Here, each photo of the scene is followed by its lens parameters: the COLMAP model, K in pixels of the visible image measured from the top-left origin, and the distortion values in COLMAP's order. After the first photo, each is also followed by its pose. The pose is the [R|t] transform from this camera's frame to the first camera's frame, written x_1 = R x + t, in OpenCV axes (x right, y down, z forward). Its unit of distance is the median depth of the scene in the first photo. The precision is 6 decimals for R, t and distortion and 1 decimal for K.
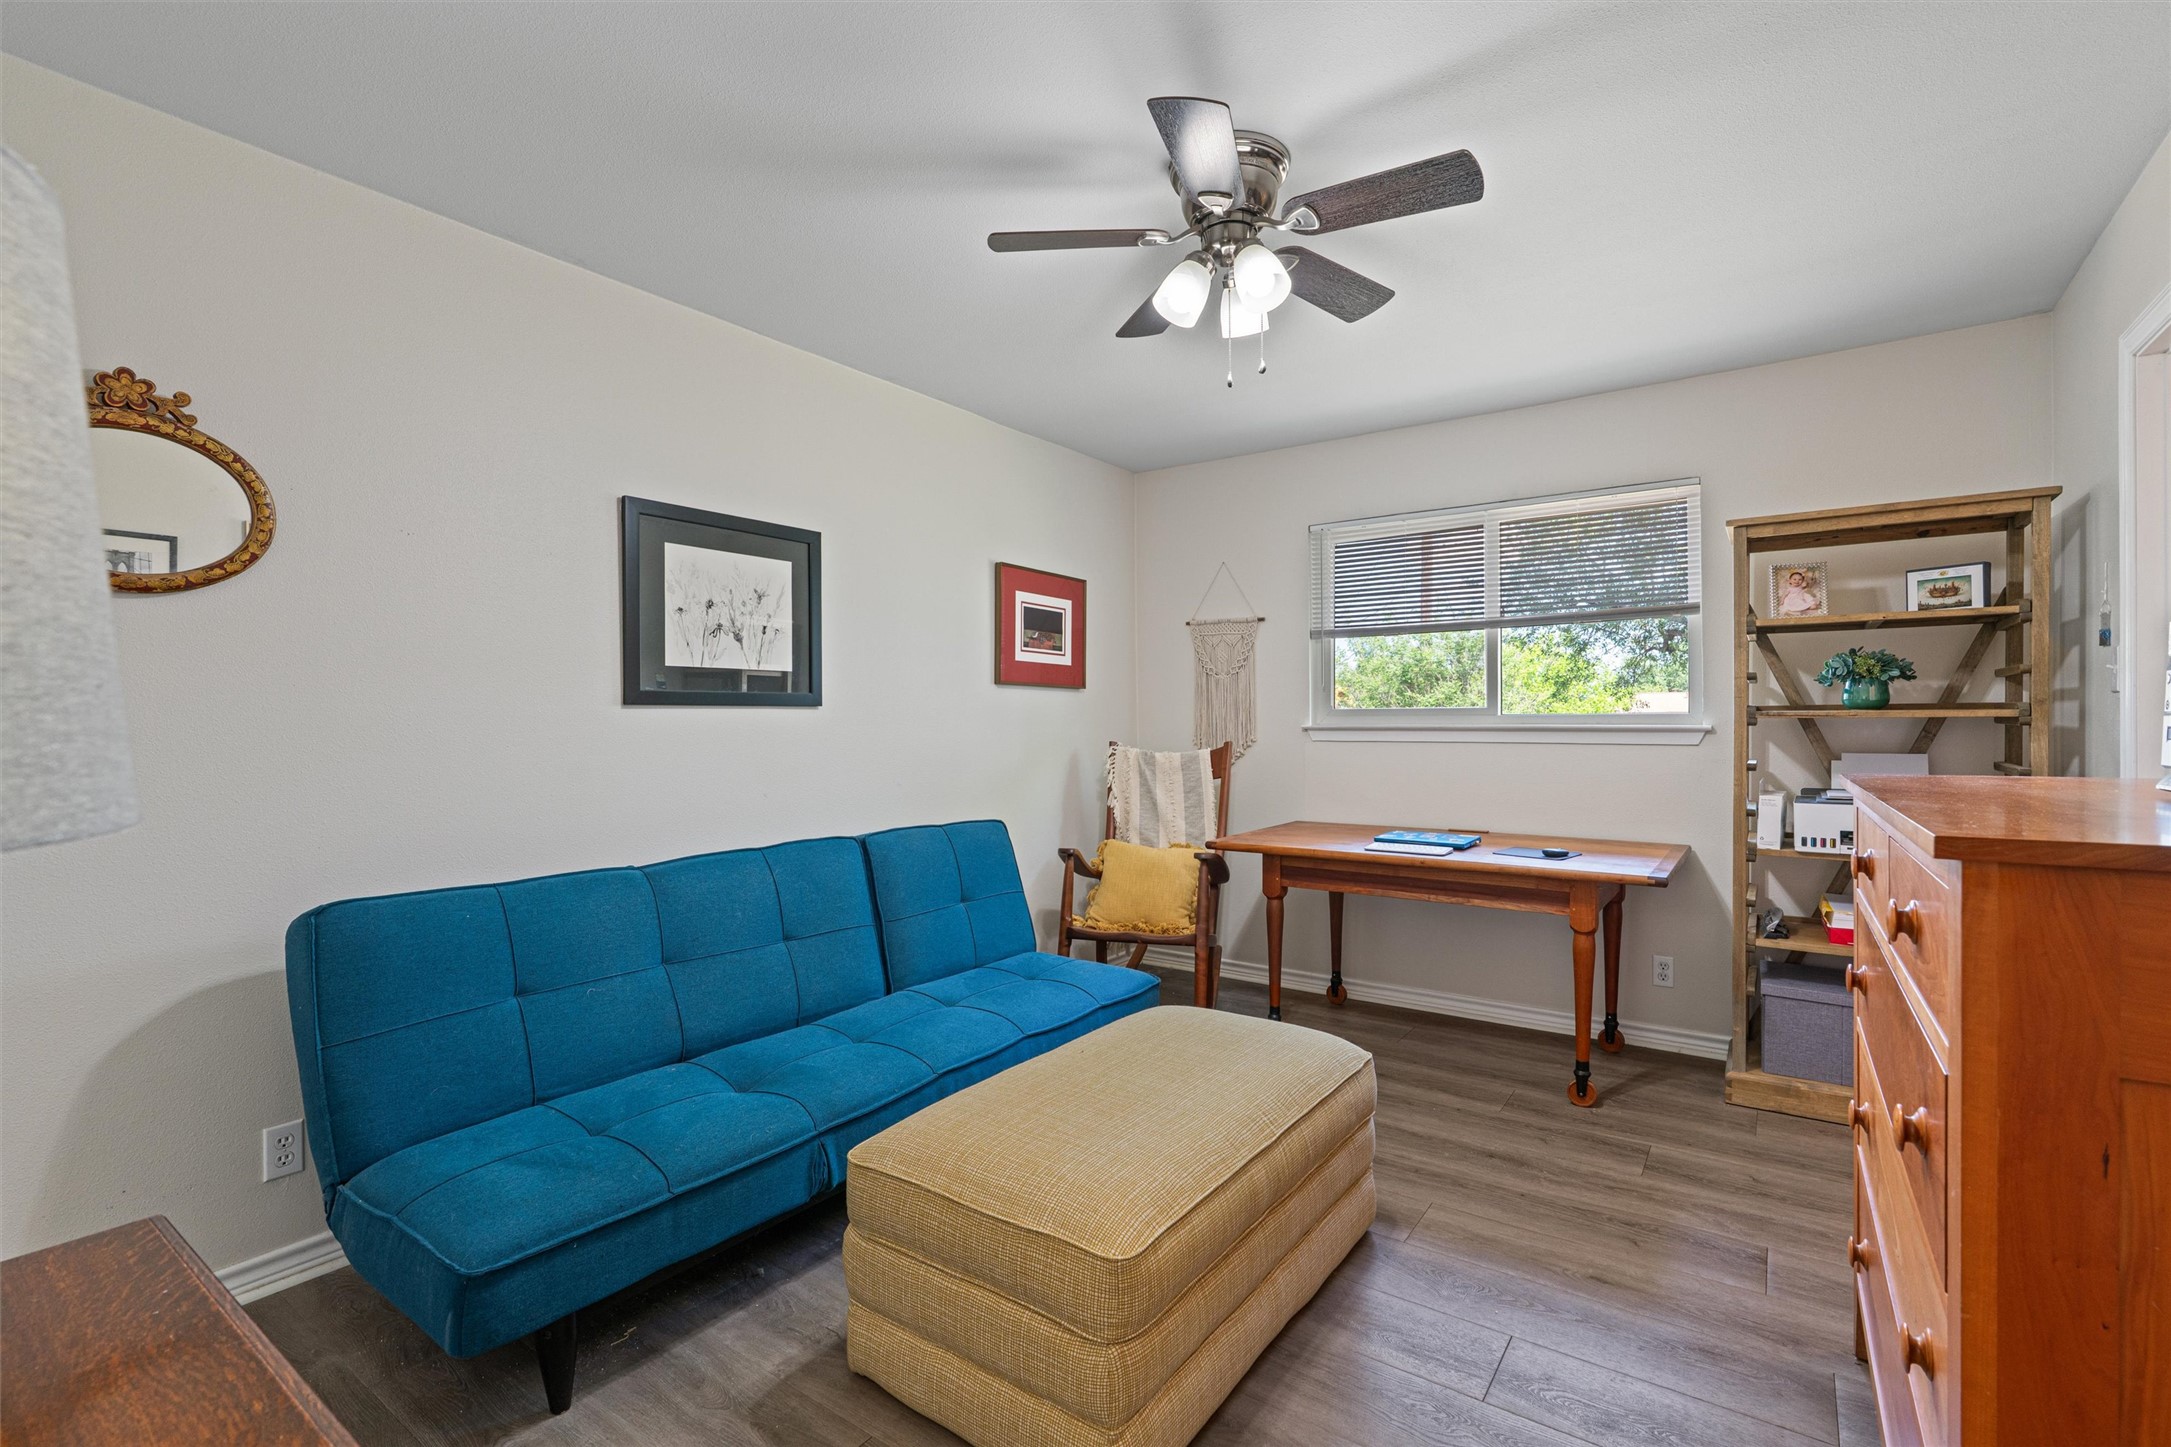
lens RADIAL K [[972.8, 0, 1090.9], [0, 972.8, 728.4], [0, 0, 1]] dist [-0.010591, 0.003231]
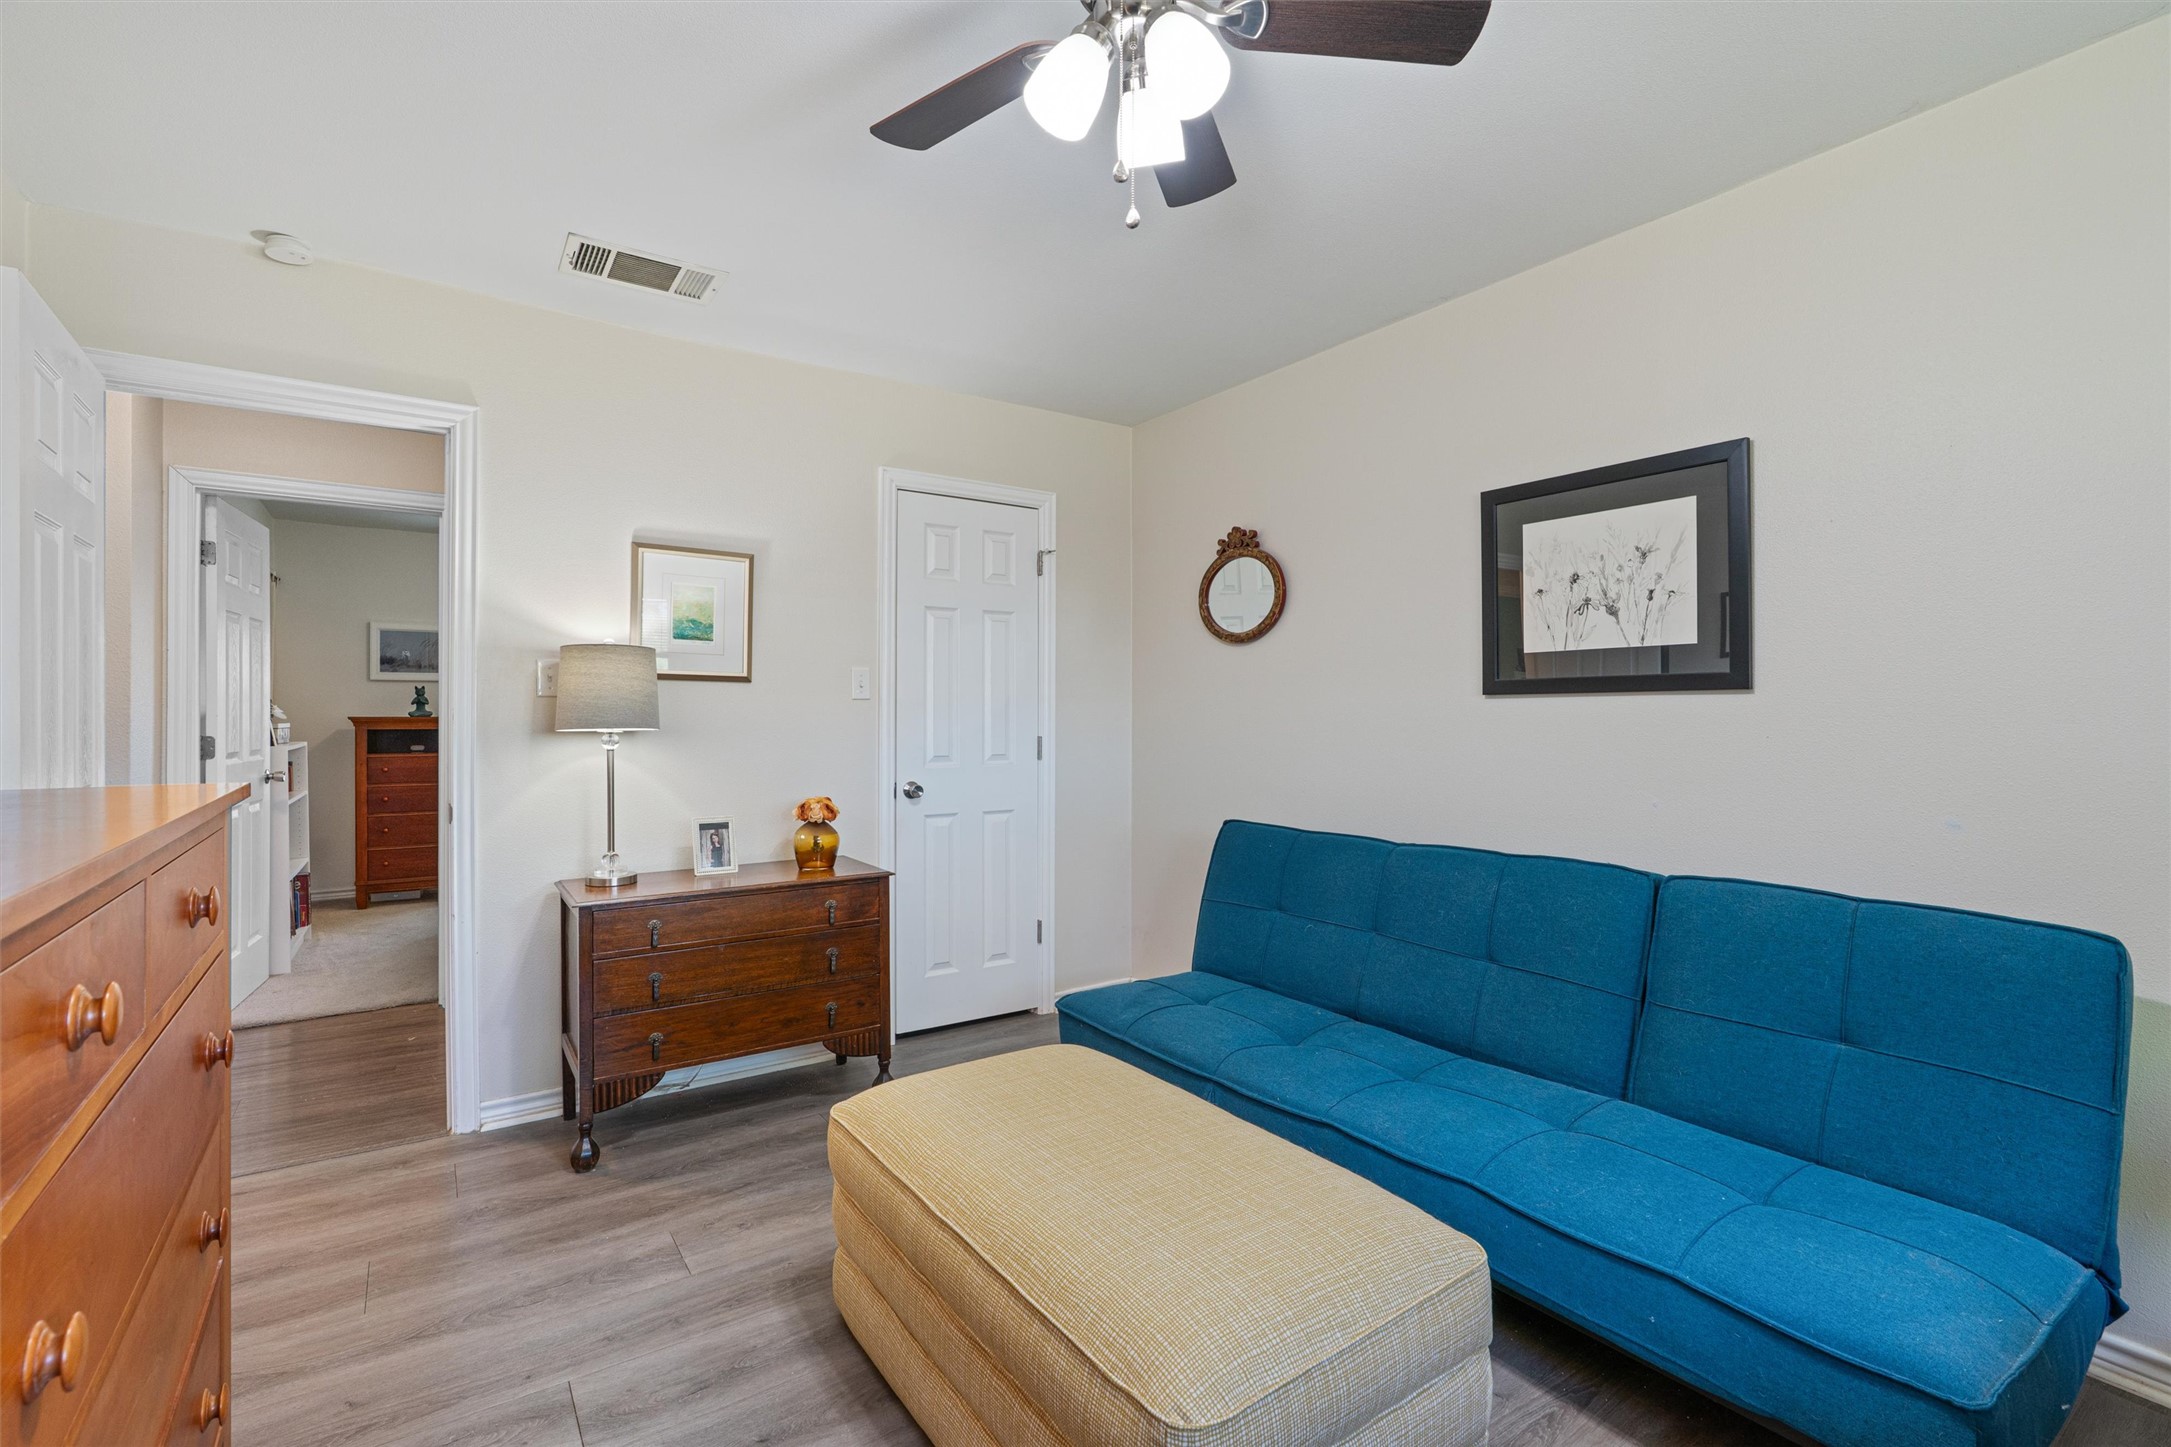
lens RADIAL K [[972.8, 0, 1087.2], [0, 972.8, 710.2], [0, 0, 1]] dist [-0.010591, 0.003231]
pose [[-0.316492, 0.008132, -0.948560, 0.584027], [-0.000439, 0.999962, 0.008720, -0.015444], [0.948595, 0.003176, -0.316477, 0.857848]]
